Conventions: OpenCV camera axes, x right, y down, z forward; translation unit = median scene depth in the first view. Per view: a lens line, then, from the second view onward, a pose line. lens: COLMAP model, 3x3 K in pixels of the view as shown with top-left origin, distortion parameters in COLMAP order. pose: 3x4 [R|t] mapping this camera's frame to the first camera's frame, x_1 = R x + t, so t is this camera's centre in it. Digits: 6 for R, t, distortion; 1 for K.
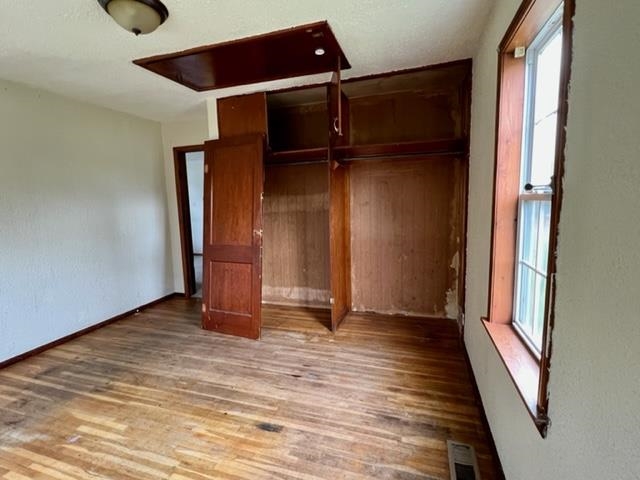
lens RADIAL K [[310.5, 0, 319.4], [0, 310.5, 238.5], [0, 0, 1]] dist [-0.000289, 0.000230]
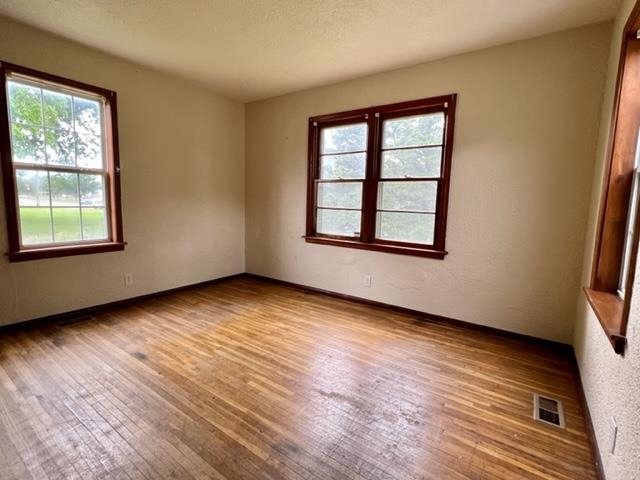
lens RADIAL K [[310.5, 0, 319.5], [0, 310.5, 238.7], [0, 0, 1]] dist [-0.000289, 0.000230]
pose [[-0.954217, -0.035964, 0.296947, -1.141609], [0.032939, 0.974074, 0.223820, -0.064167], [-0.297297, 0.223353, -0.928293, 1.789209]]
